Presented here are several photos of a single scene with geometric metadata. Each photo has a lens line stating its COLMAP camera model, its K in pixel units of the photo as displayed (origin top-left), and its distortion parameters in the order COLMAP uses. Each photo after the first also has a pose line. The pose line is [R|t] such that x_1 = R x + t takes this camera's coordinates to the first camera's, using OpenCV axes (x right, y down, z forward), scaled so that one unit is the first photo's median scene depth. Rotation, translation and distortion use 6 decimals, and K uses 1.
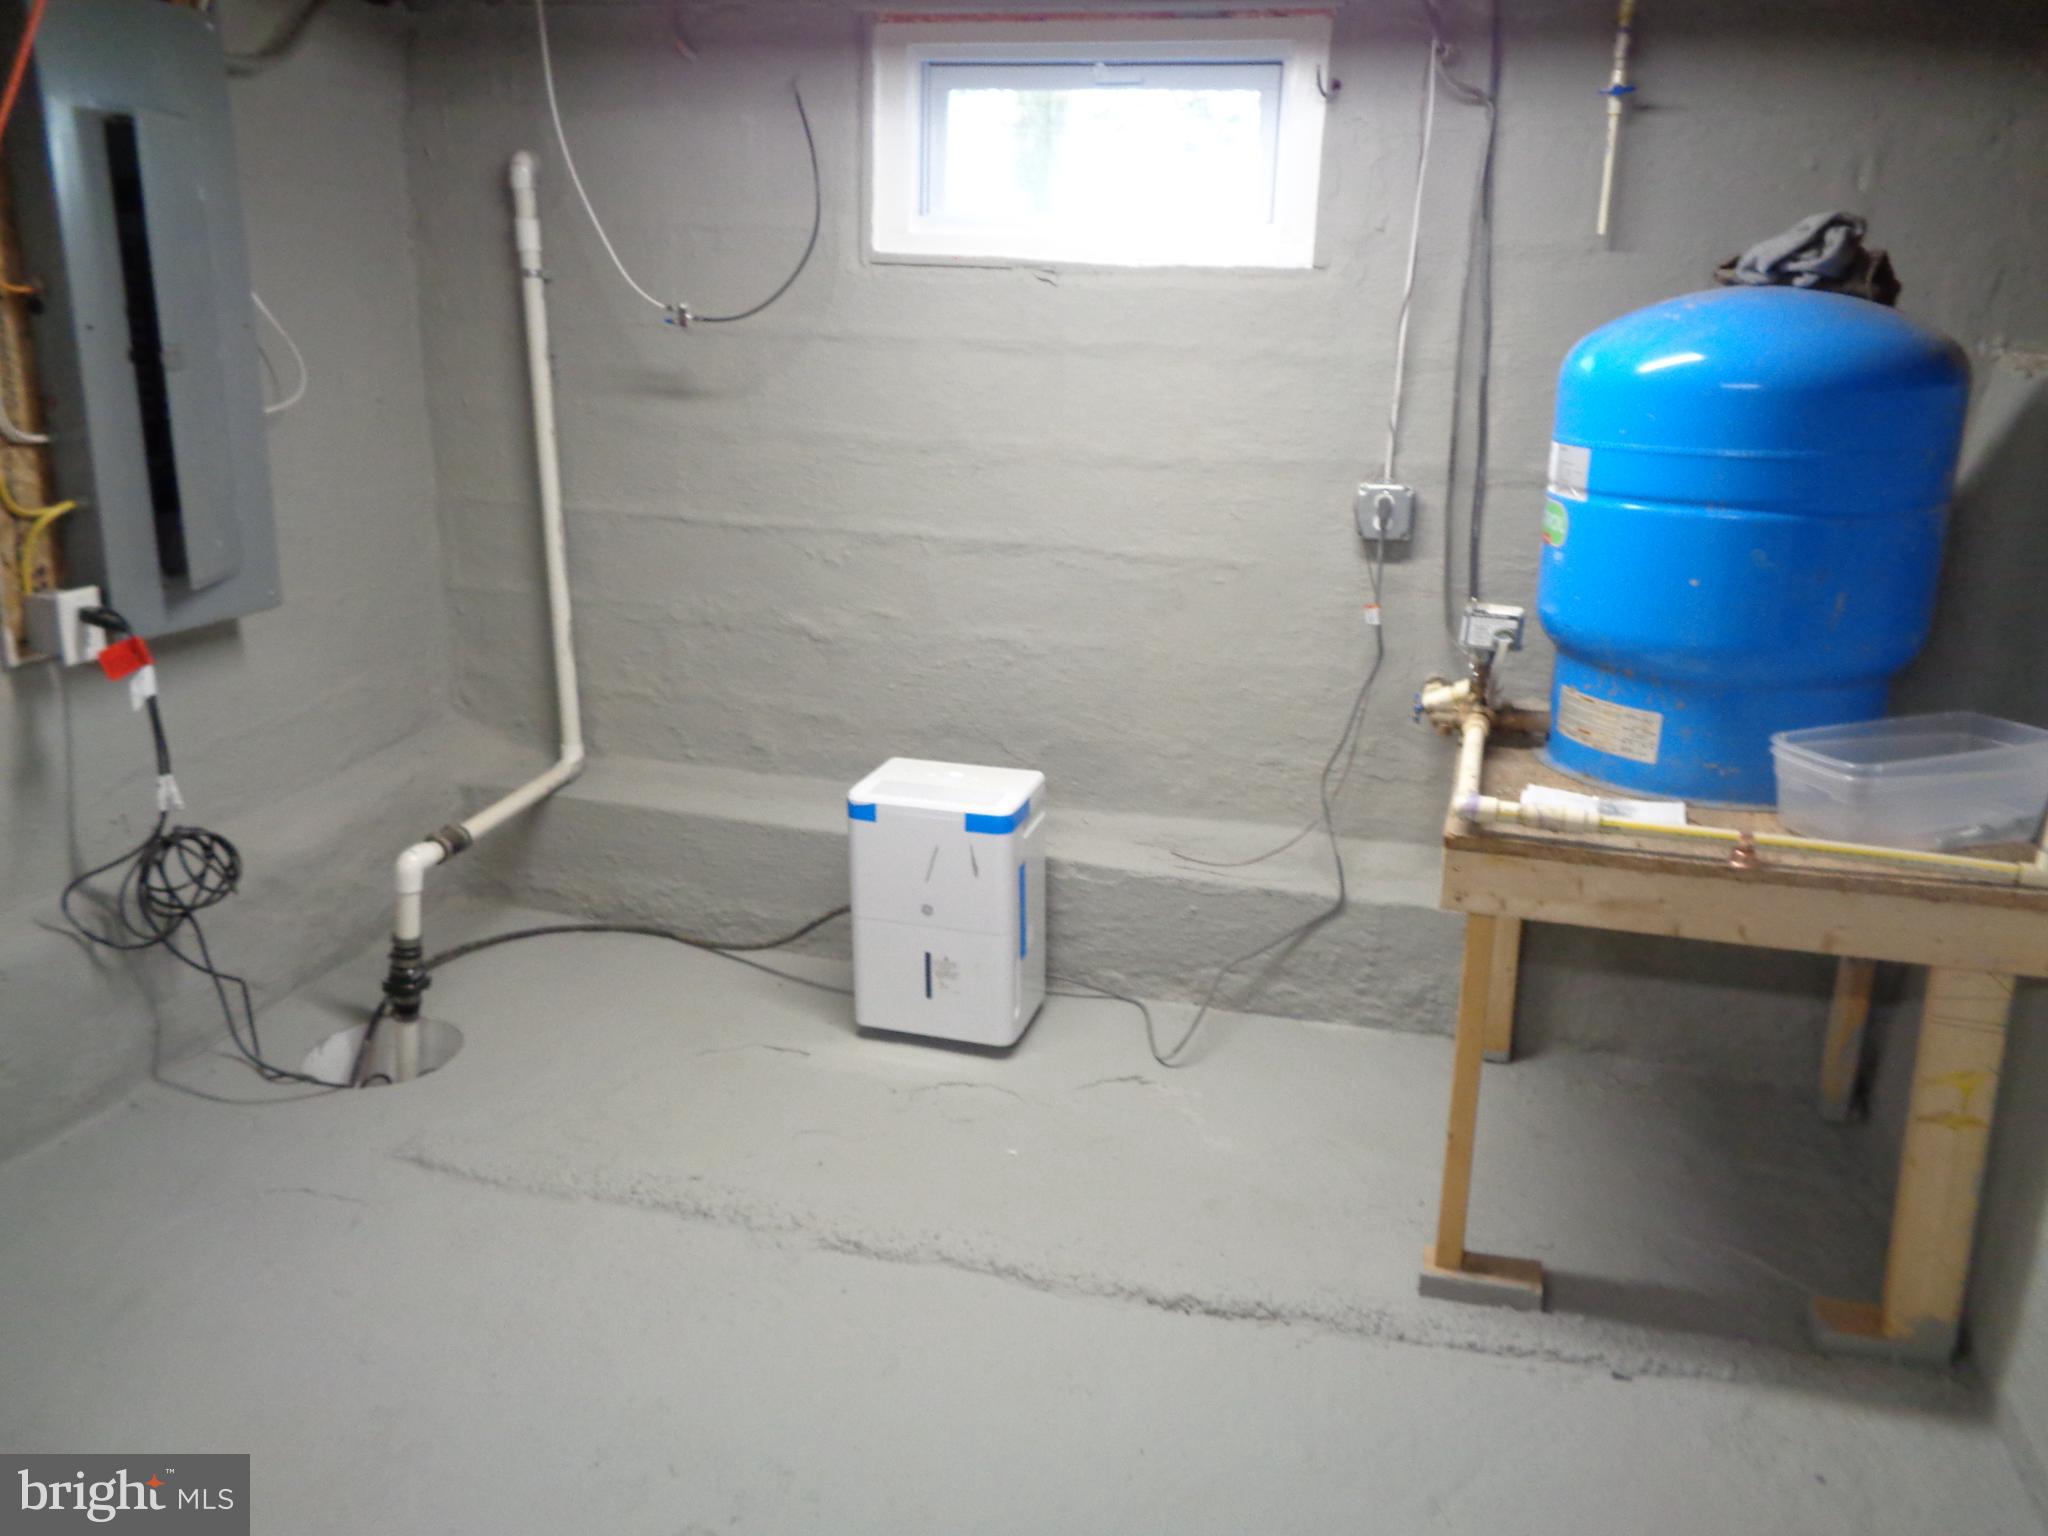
lens RADIAL K [[1551.5, 0, 1027.8], [0, 1551.5, 769.2], [0, 0, 1]] dist [0.012327, 0.008939]
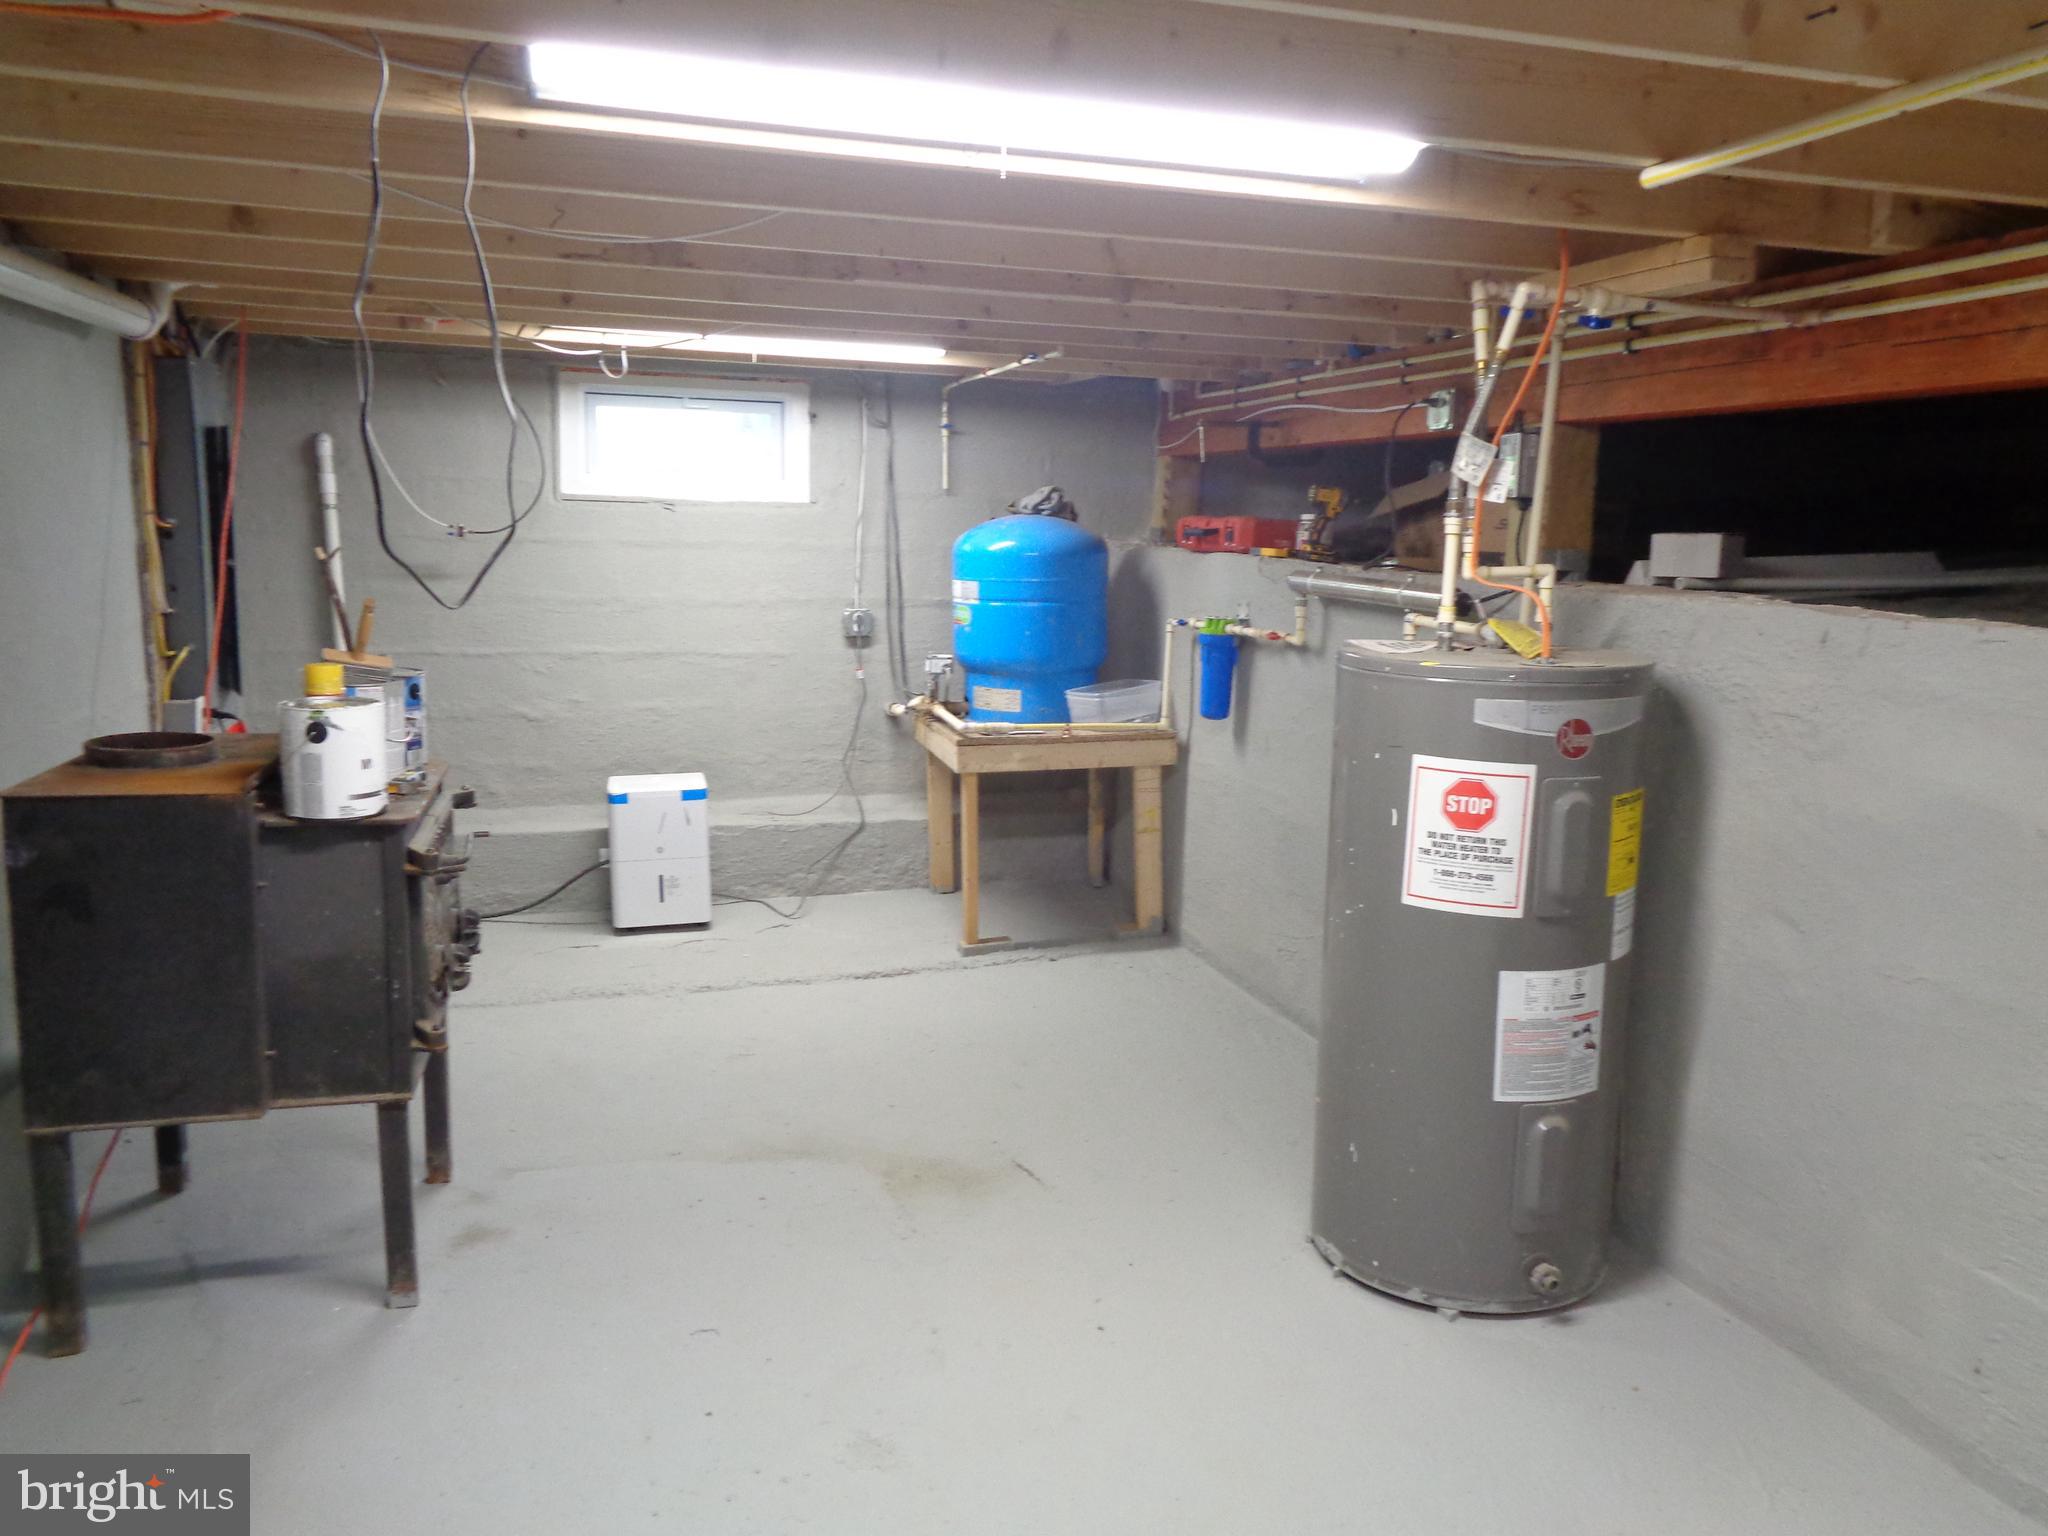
lens RADIAL K [[1515.1, 0, 1059.1], [0, 1515.1, 771.6], [0, 0, 1]] dist [0.046715, 0.002300]
pose [[0.848910, -0.103464, 0.518311, -0.575914], [0.158645, 0.985314, -0.063149, 0.185258], [-0.504166, 0.135835, 0.852857, -0.753059]]
